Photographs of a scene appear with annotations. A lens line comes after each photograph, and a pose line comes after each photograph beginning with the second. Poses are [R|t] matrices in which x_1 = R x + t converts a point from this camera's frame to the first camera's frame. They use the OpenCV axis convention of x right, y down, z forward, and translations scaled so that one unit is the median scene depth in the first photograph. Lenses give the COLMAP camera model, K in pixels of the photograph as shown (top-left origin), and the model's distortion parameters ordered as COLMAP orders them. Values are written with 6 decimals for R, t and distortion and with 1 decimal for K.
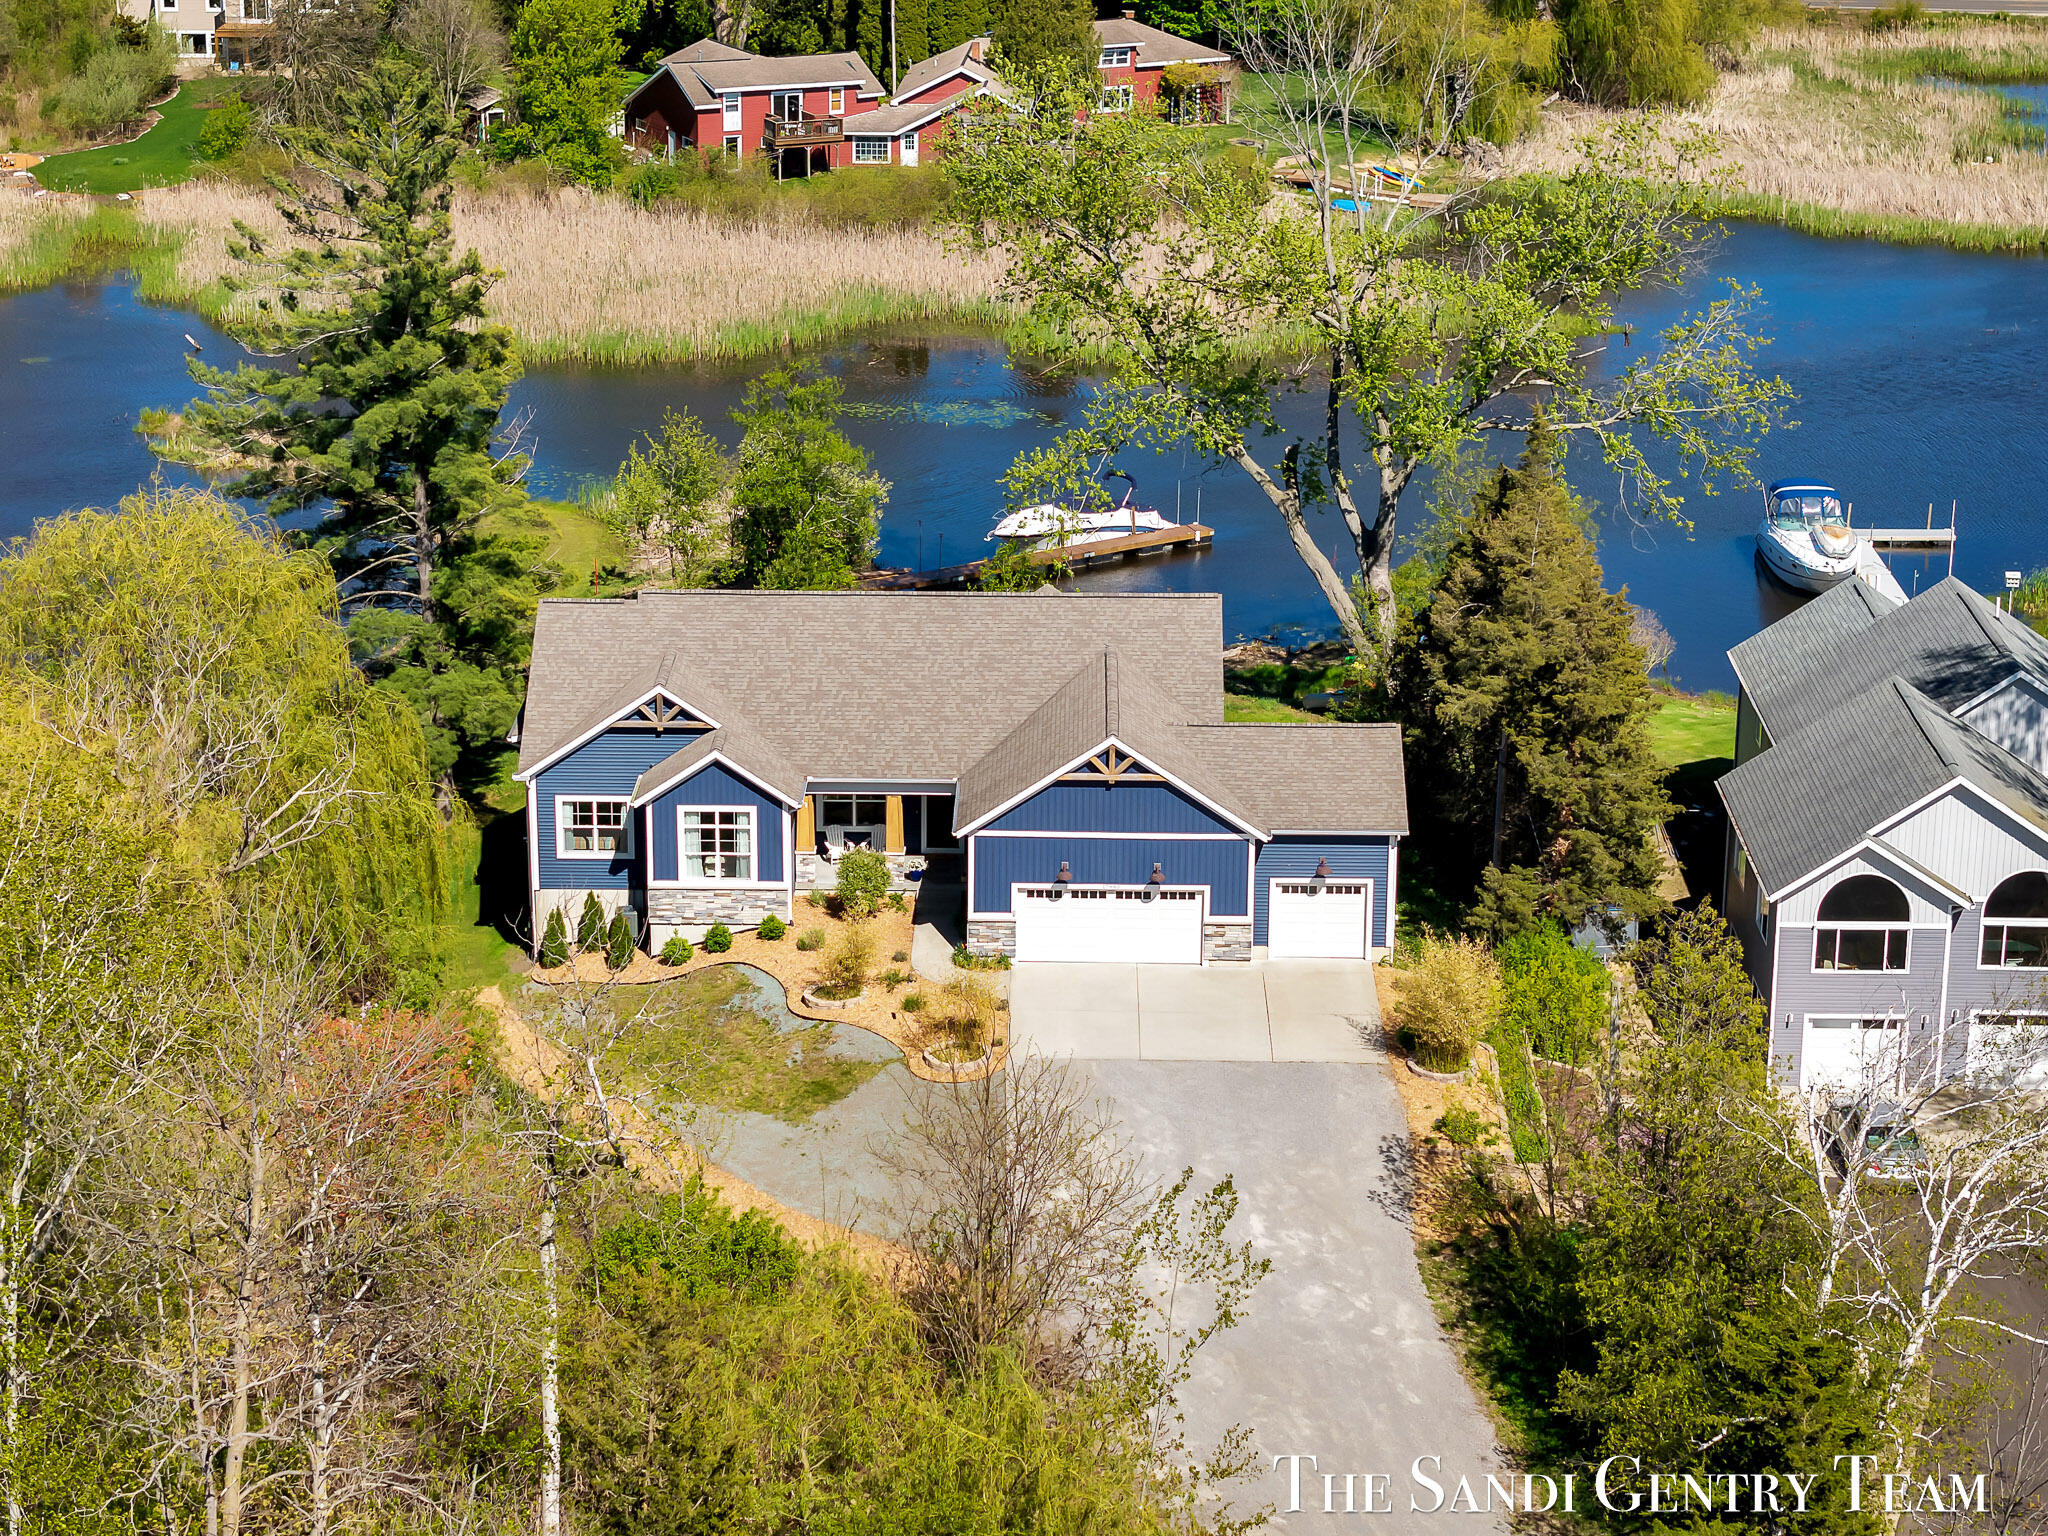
lens RADIAL K [[4191.3, 0, 1024.0], [0, 4191.3, 768.0], [0, 0, 1]] dist [-0.059691, -0.050637]
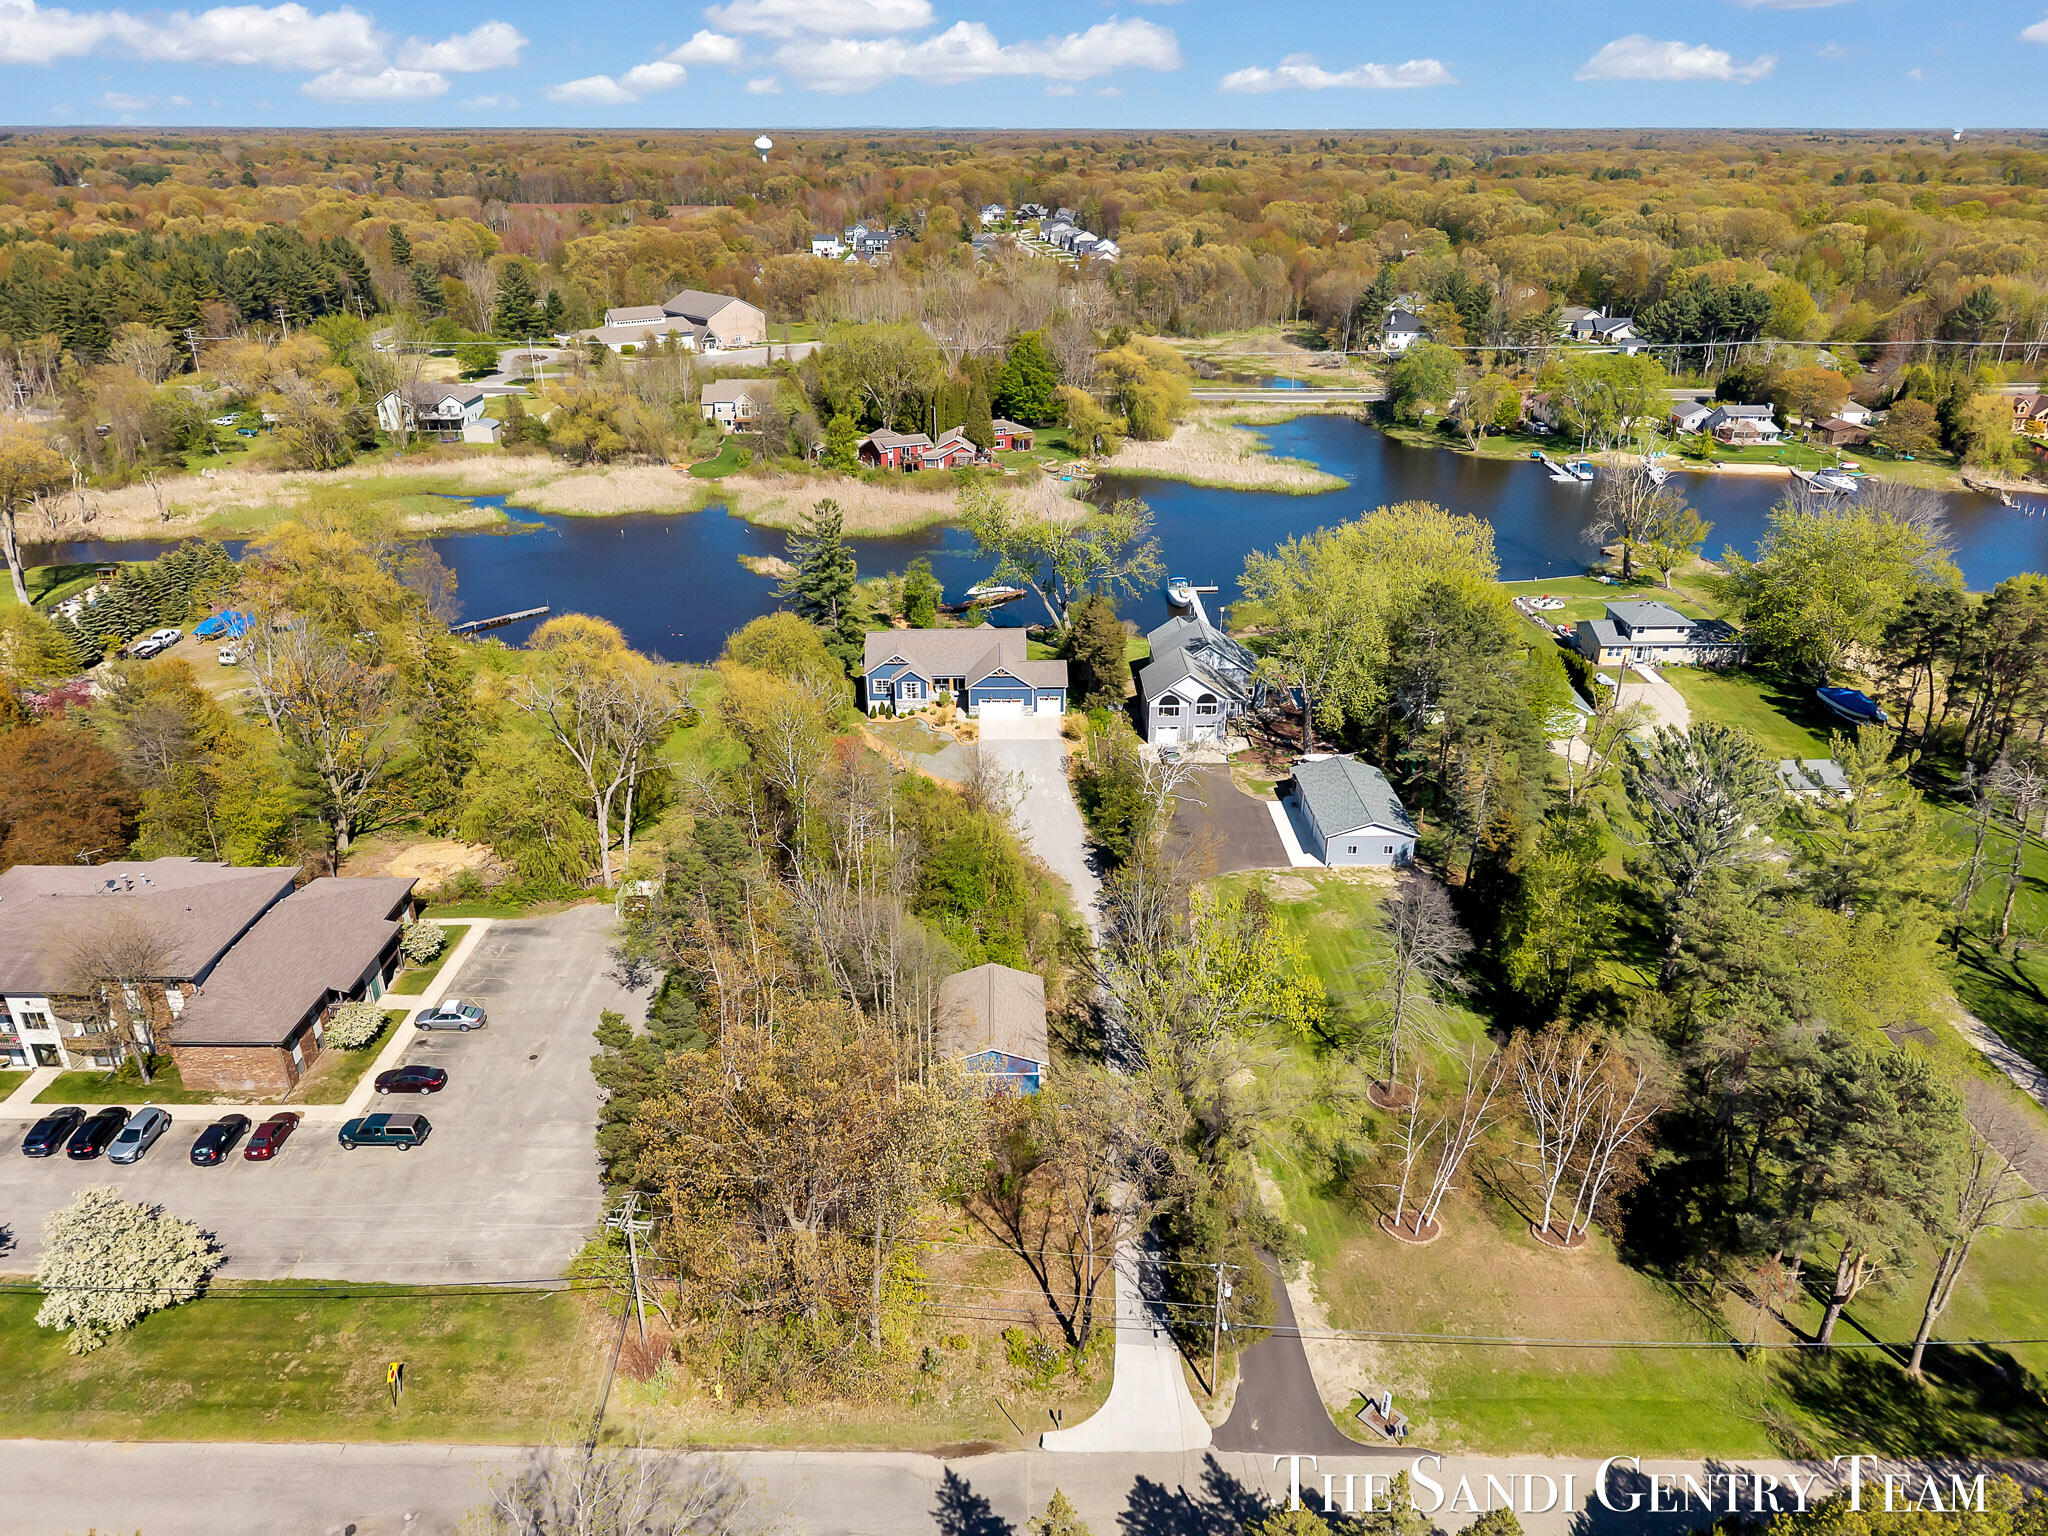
lens RADIAL K [[1450.3, 0, 1024.0], [0, 1450.3, 768.0], [0, 0, 1]] dist [-0.002128, -0.001171]
pose [[0.999238, -0.020300, 0.033329, -0.007737], [0.016166, 0.992653, 0.119912, -0.081007], [-0.035519, -0.119282, 0.992225, -0.513981]]
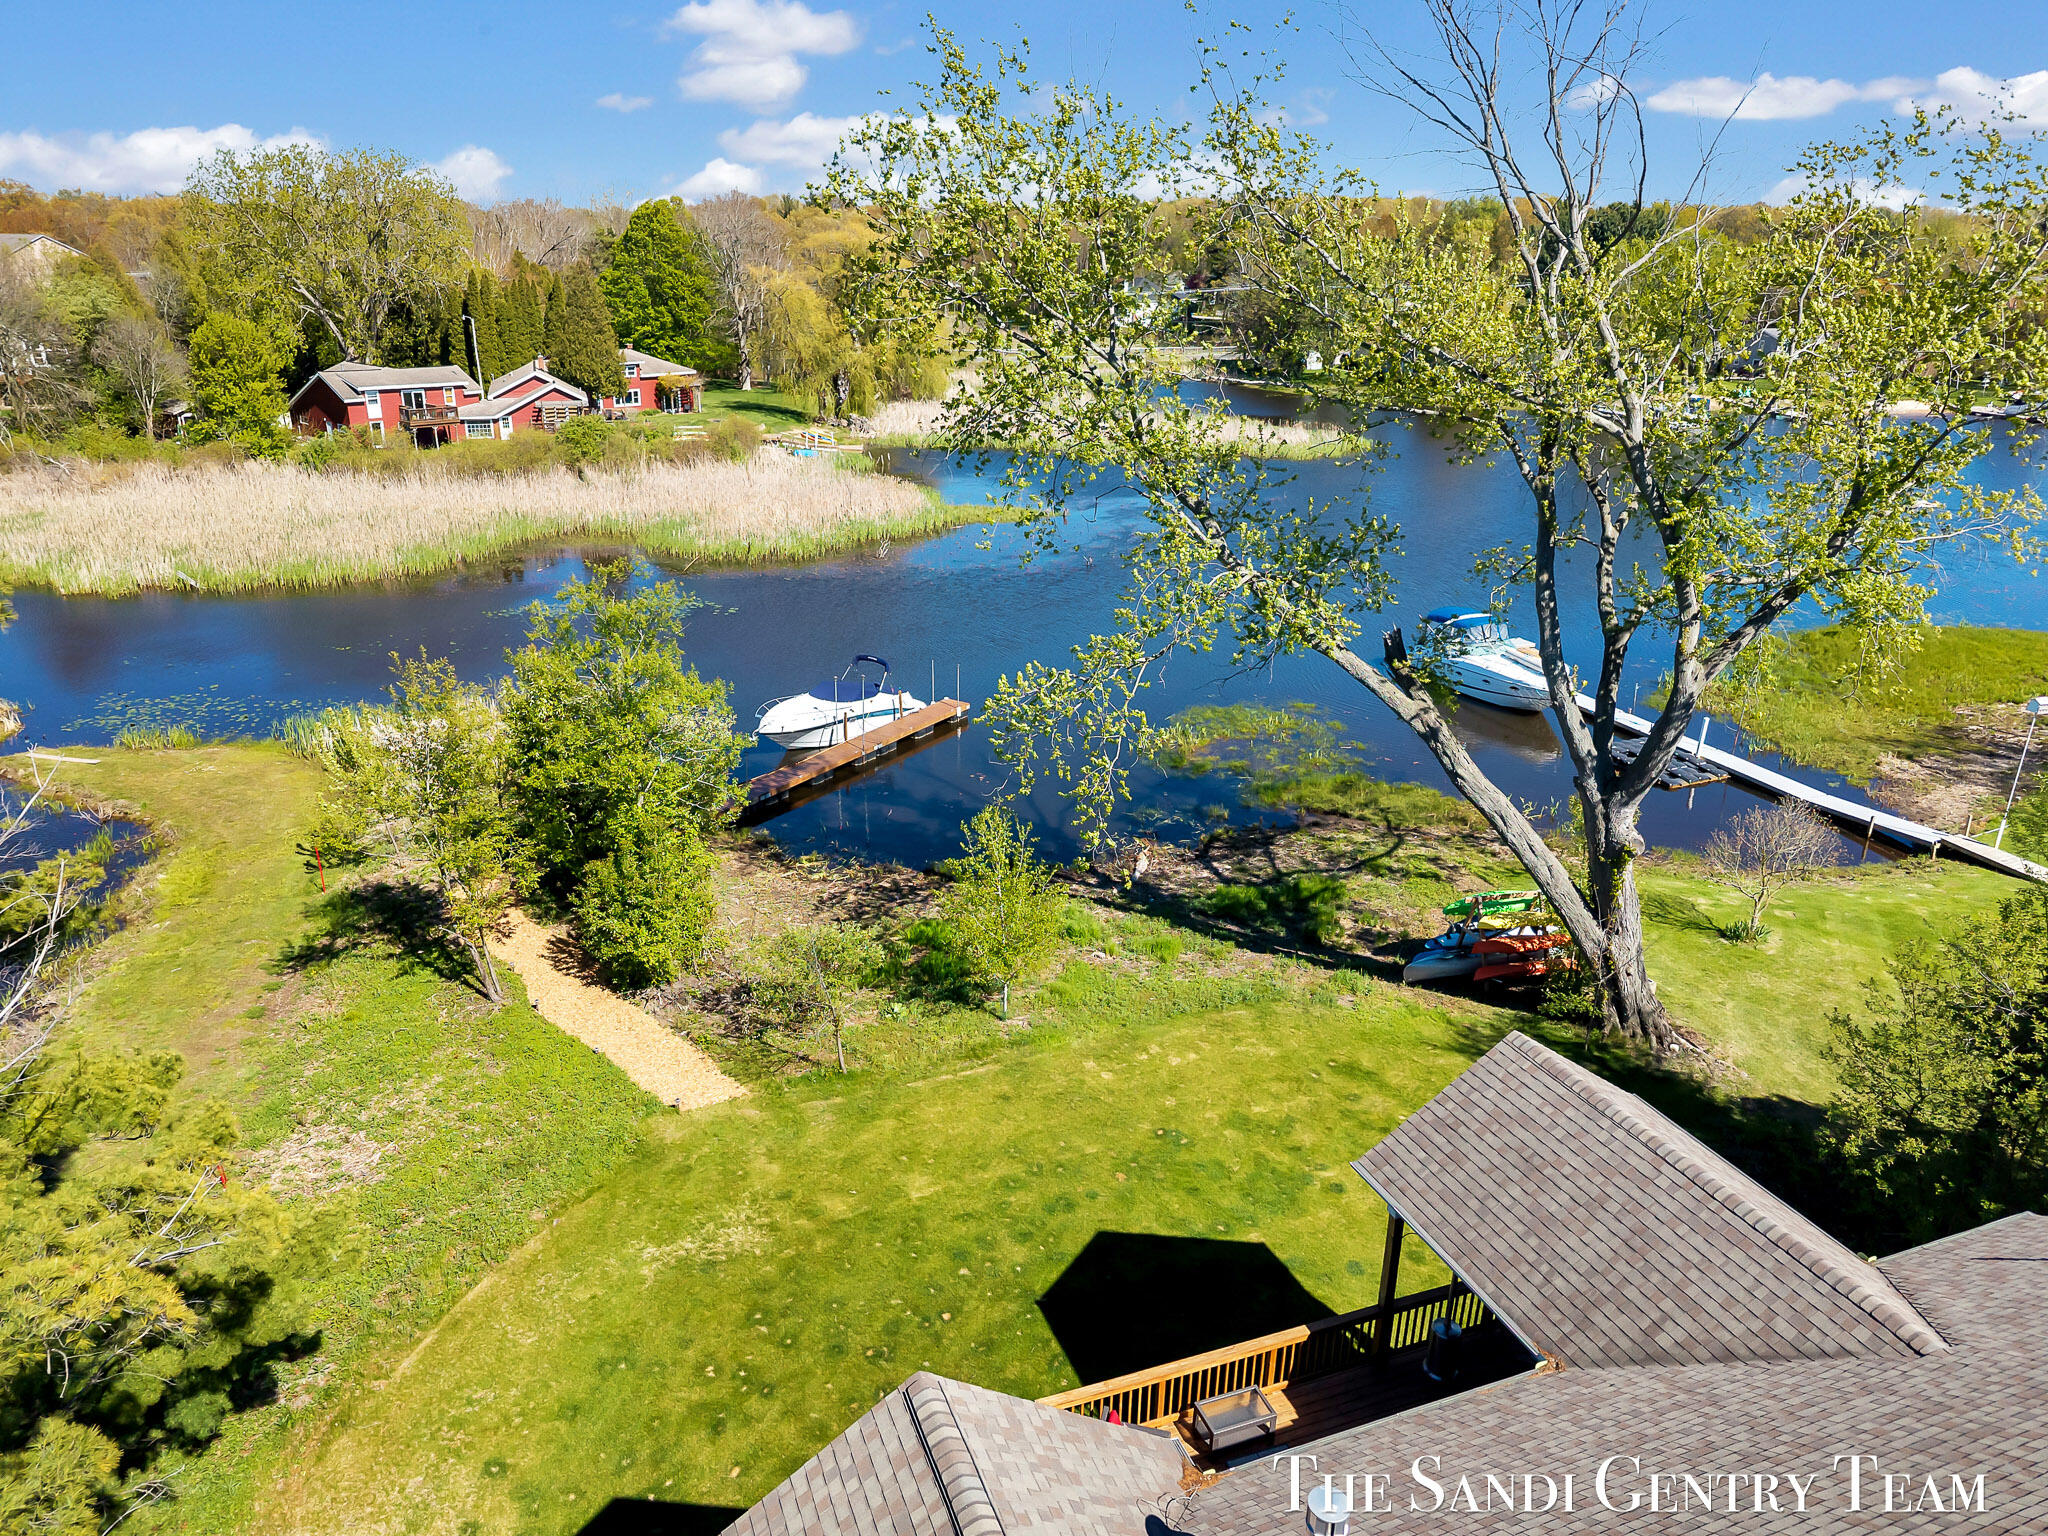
lens RADIAL K [[1379.3, 0, 1024.0], [0, 1379.3, 768.0], [0, 0, 1]] dist [0.038804, -0.048278]
pose [[0.927856, -0.123932, 0.351744, -0.095872], [0.104308, 0.991767, 0.074284, -0.095495], [-0.358054, -0.032235, 0.933144, 0.990772]]
